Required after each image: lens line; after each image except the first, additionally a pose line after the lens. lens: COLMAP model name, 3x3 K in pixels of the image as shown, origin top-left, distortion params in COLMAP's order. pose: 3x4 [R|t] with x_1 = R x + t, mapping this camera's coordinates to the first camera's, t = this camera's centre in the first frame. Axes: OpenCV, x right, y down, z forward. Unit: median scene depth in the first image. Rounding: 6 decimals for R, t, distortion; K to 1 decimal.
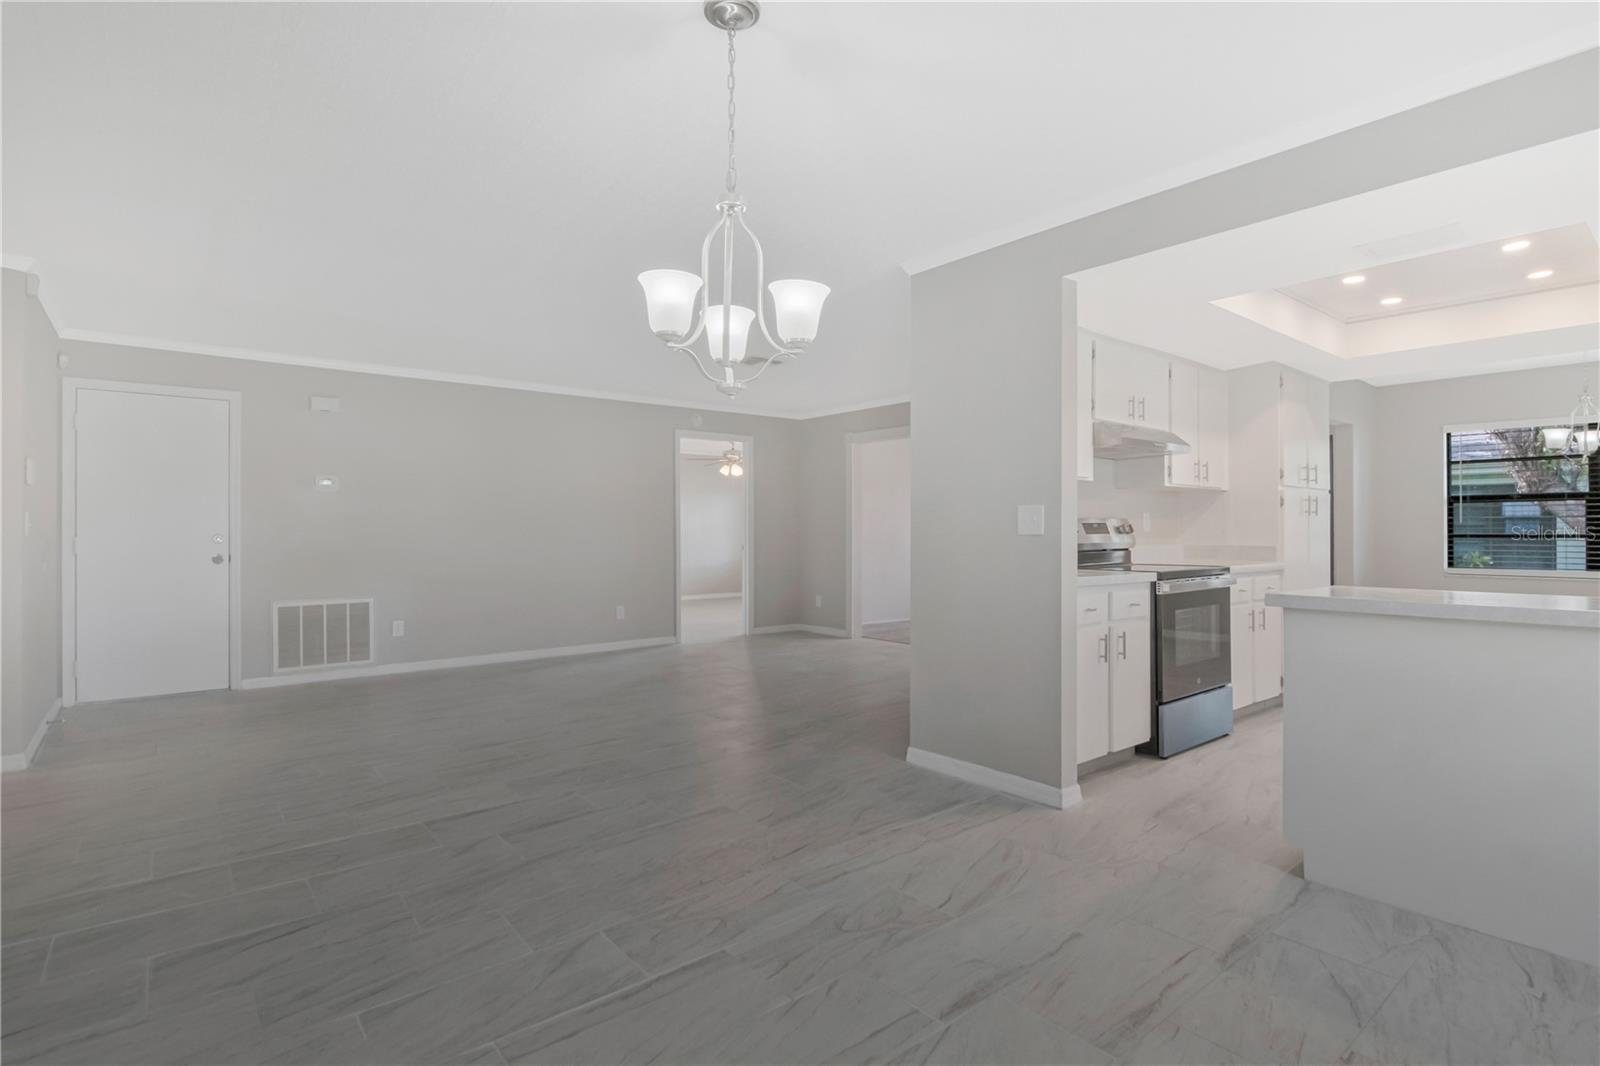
lens RADIAL K [[794.9, 0, 809.2], [0, 794.9, 525.2], [0, 0, 1]] dist [-0.000509, -0.008725]
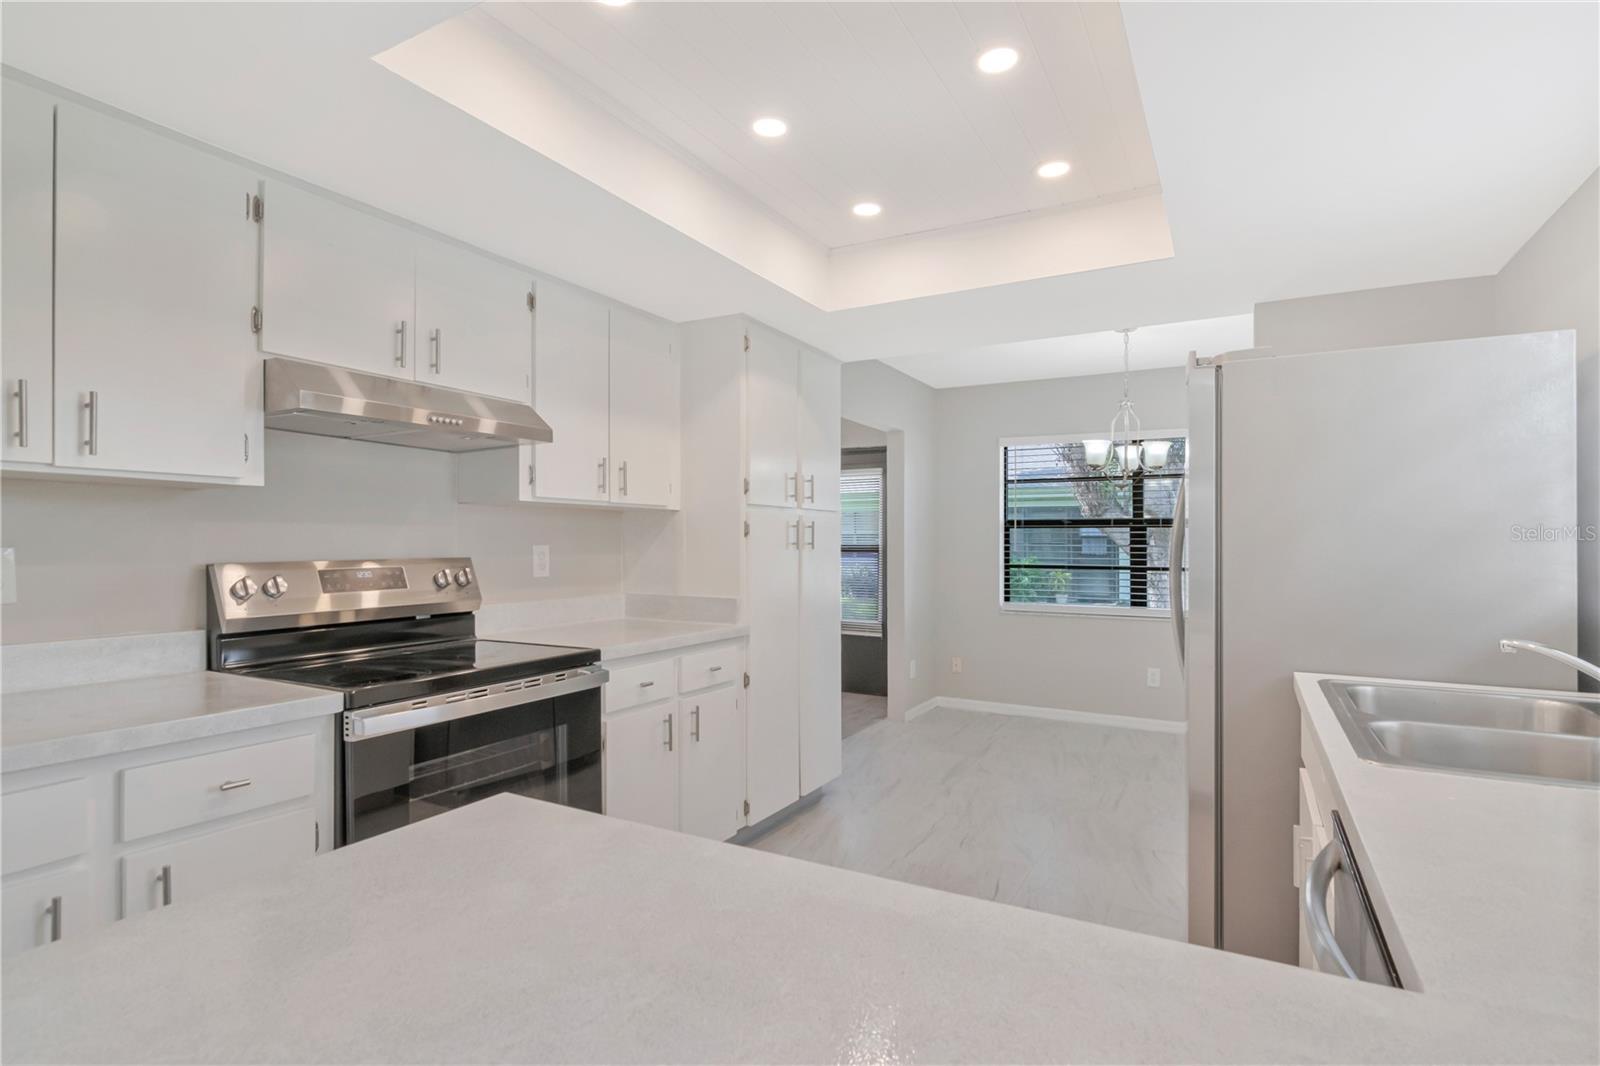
lens RADIAL K [[784.8, 0, 811.4], [0, 784.8, 525.4], [0, 0, 1]] dist [-0.003414, -0.000994]
pose [[0.930575, 0.011843, 0.365909, 0.347152], [-0.007216, 0.999876, -0.014010, -0.020423], [-0.366029, 0.010397, 0.930545, 0.327276]]
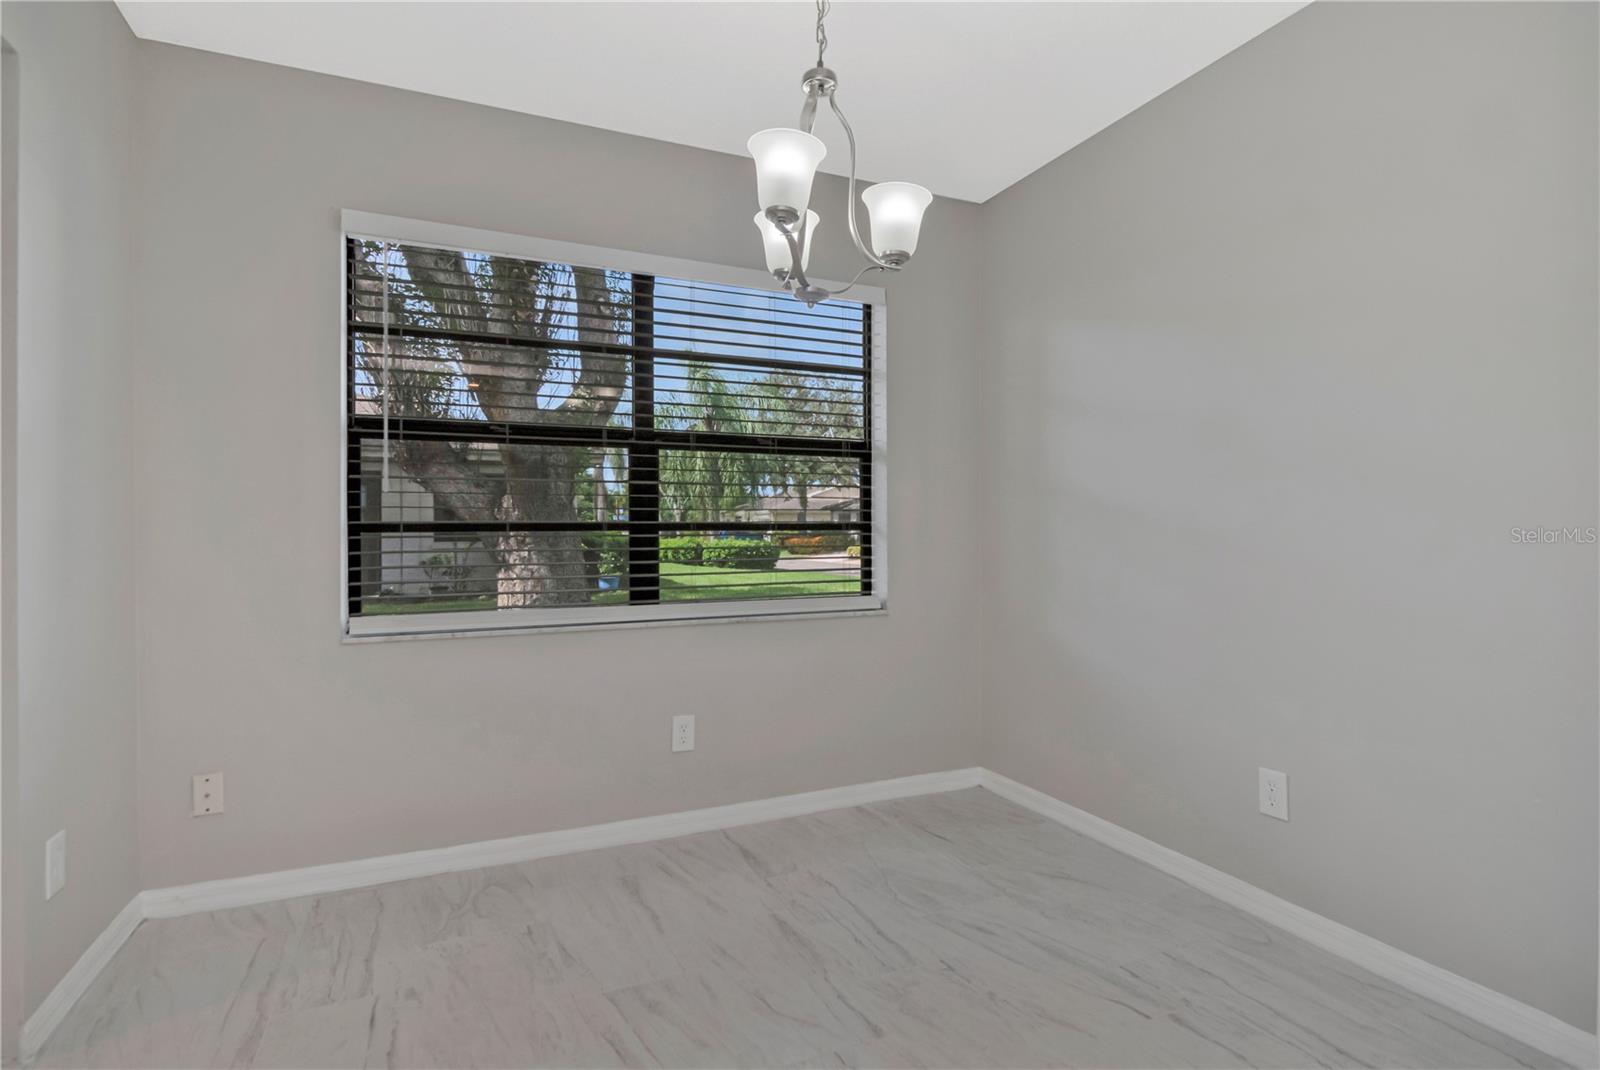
lens RADIAL K [[778.1, 0, 778.8], [0, 778.1, 534.9], [0, 0, 1]] dist [-0.000251, 0.000048]
pose [[0.282946, -0.014522, 0.959026, 0.614928], [-0.004634, 0.999853, 0.016507, 0.011593], [-0.959125, -0.009115, 0.282837, 0.835721]]
